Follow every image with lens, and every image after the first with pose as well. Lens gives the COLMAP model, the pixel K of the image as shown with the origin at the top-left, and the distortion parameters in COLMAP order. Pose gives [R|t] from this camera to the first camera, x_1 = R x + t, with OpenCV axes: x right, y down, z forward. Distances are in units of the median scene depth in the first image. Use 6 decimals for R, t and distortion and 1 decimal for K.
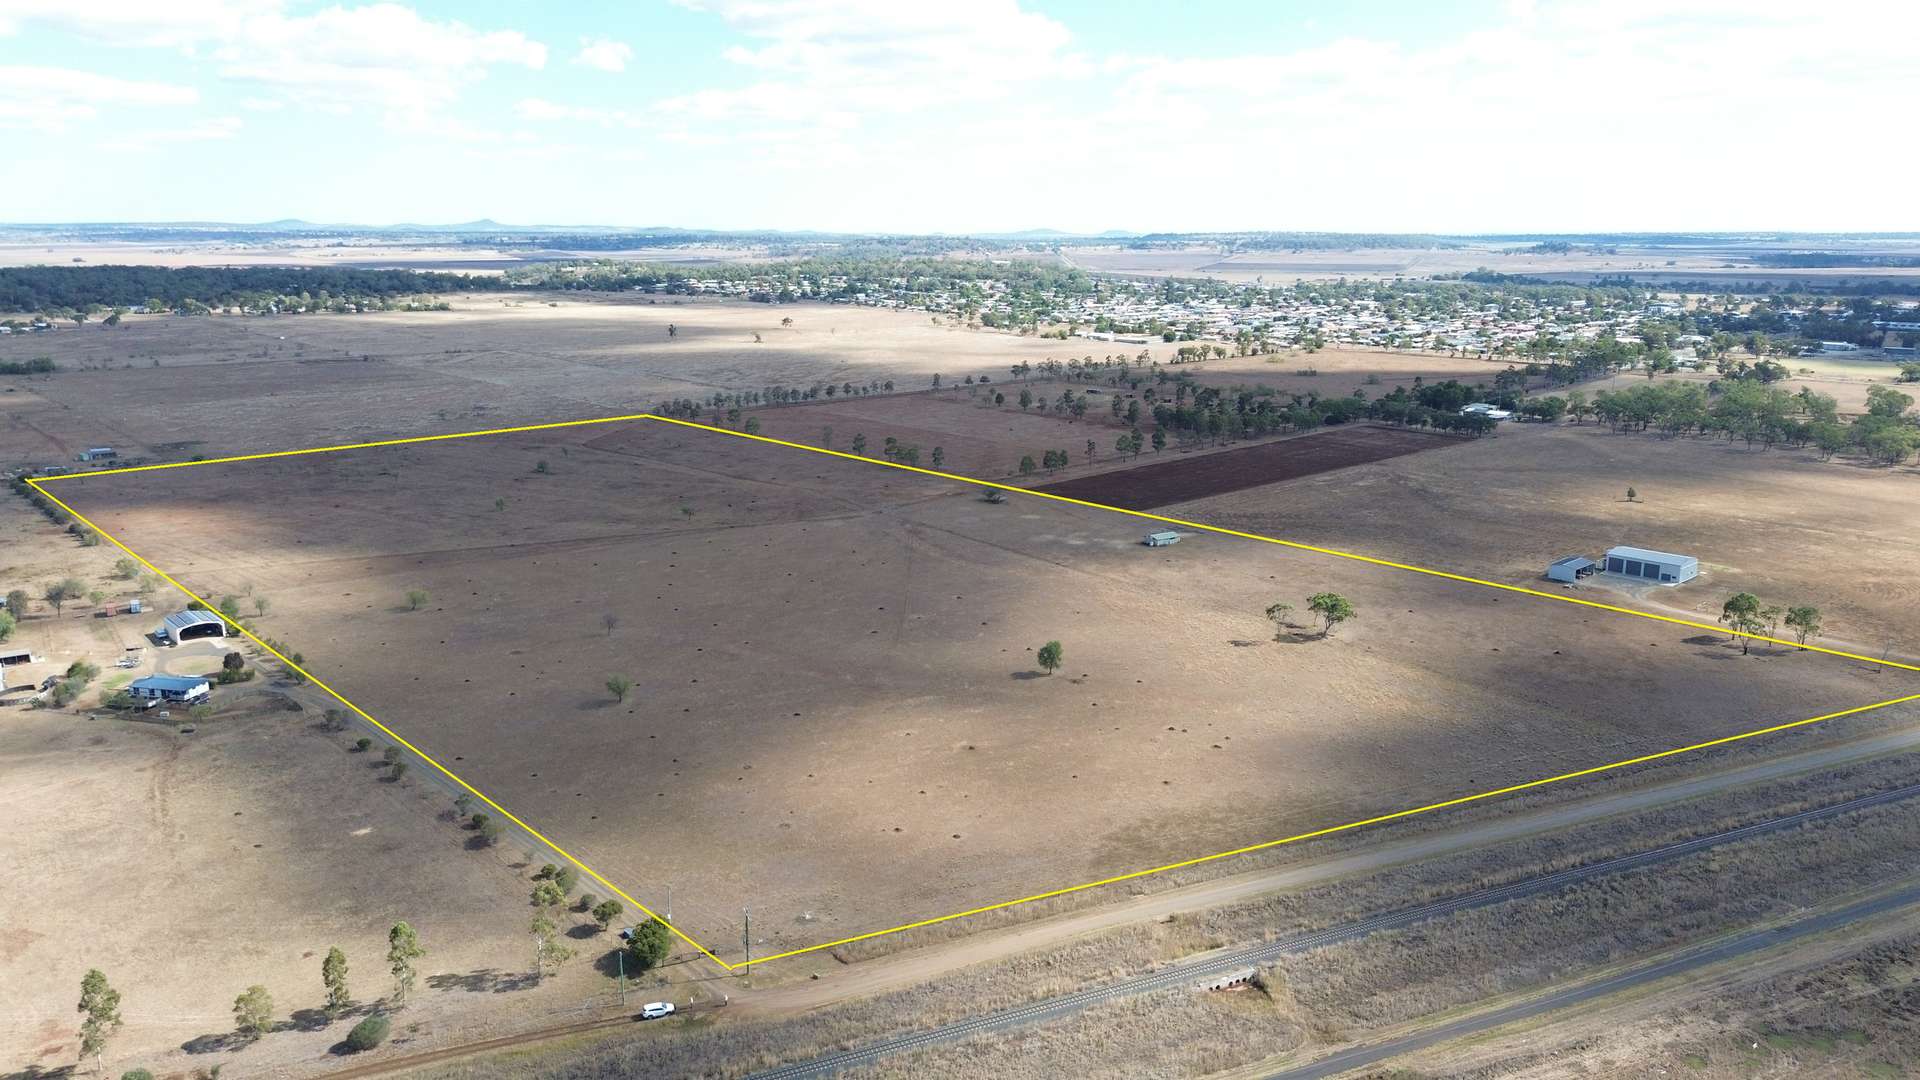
lens RADIAL K [[1379.0, 0, 965.0], [0, 1379.0, 523.5], [0, 0, 1]] dist [0.041417, -0.020976]
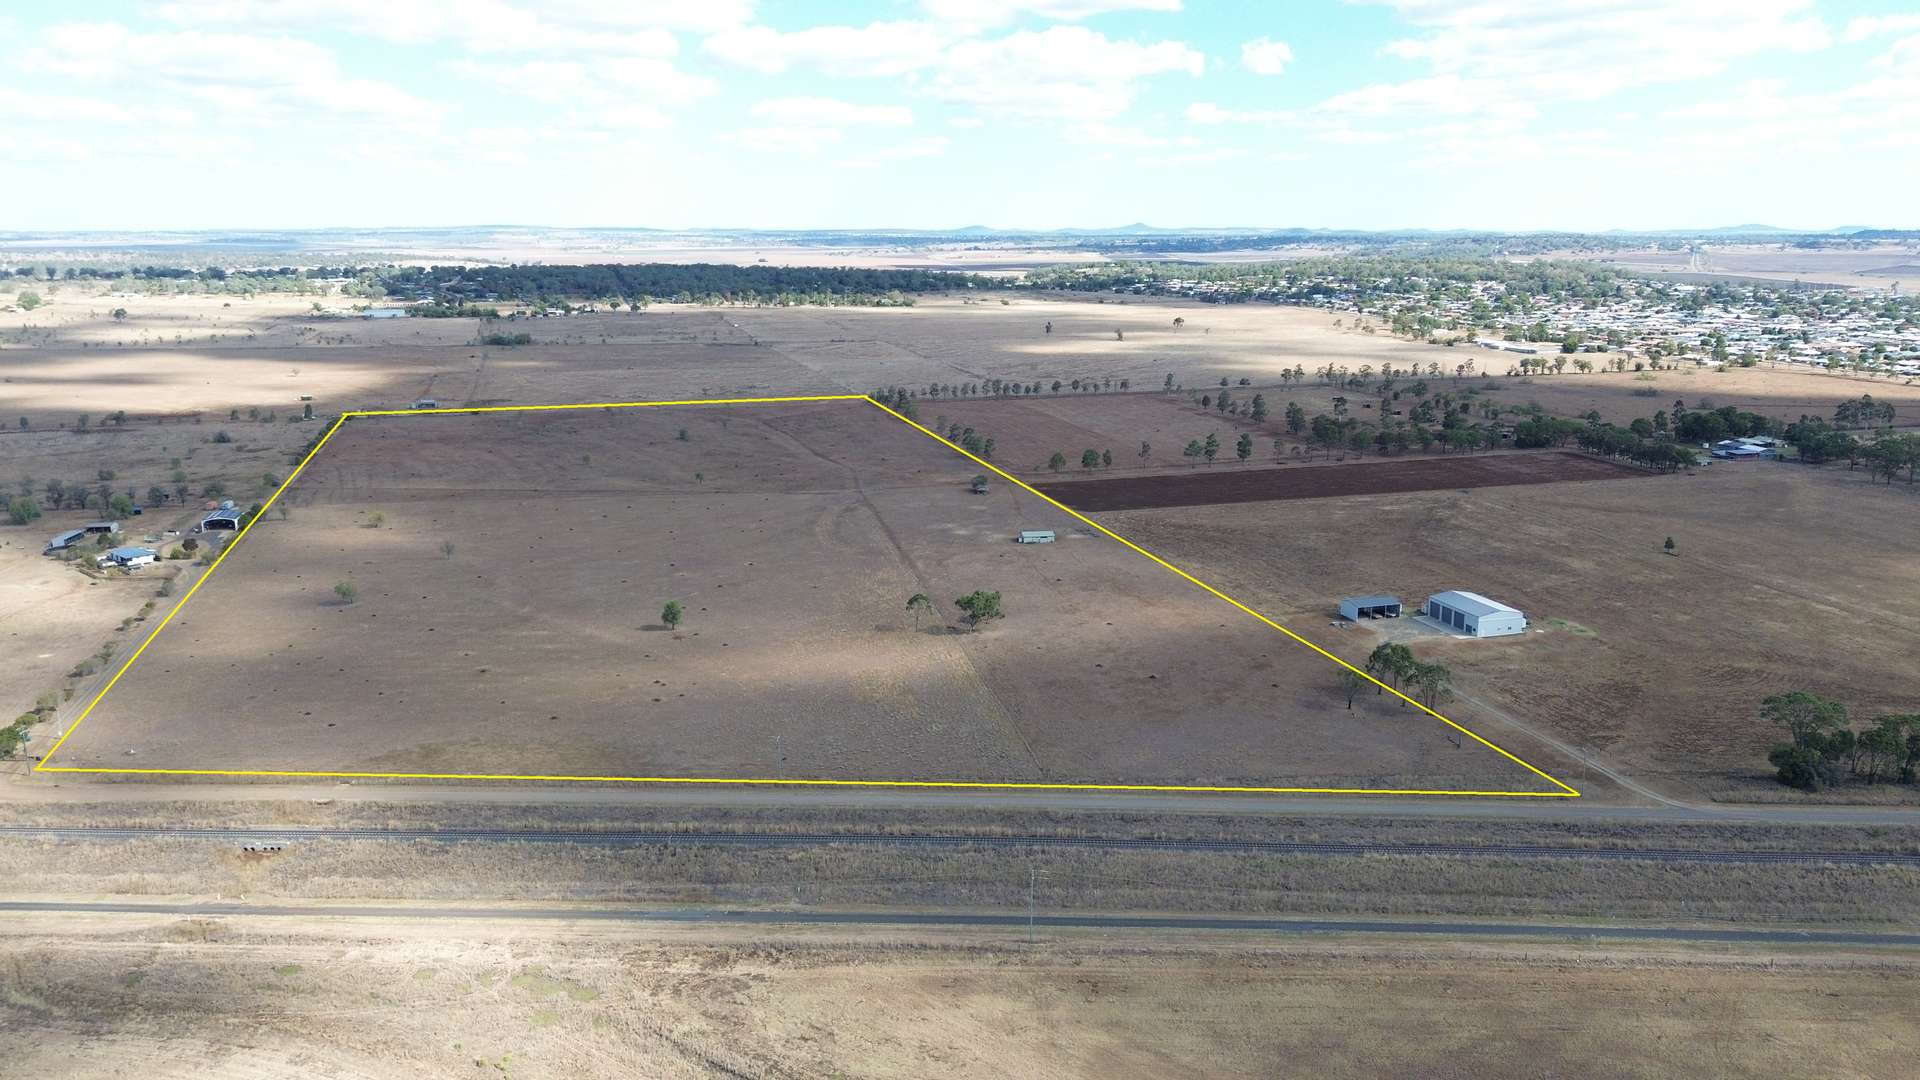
lens RADIAL K [[1379.0, 0, 951.5], [0, 1379.0, 540.7], [0, 0, 1]] dist [0.041417, -0.020976]
pose [[0.887689, 0.096426, -0.450233, 0.139581], [-0.091691, 0.995261, 0.032374, -0.003314], [0.451221, 0.012545, 0.892324, 0.021188]]
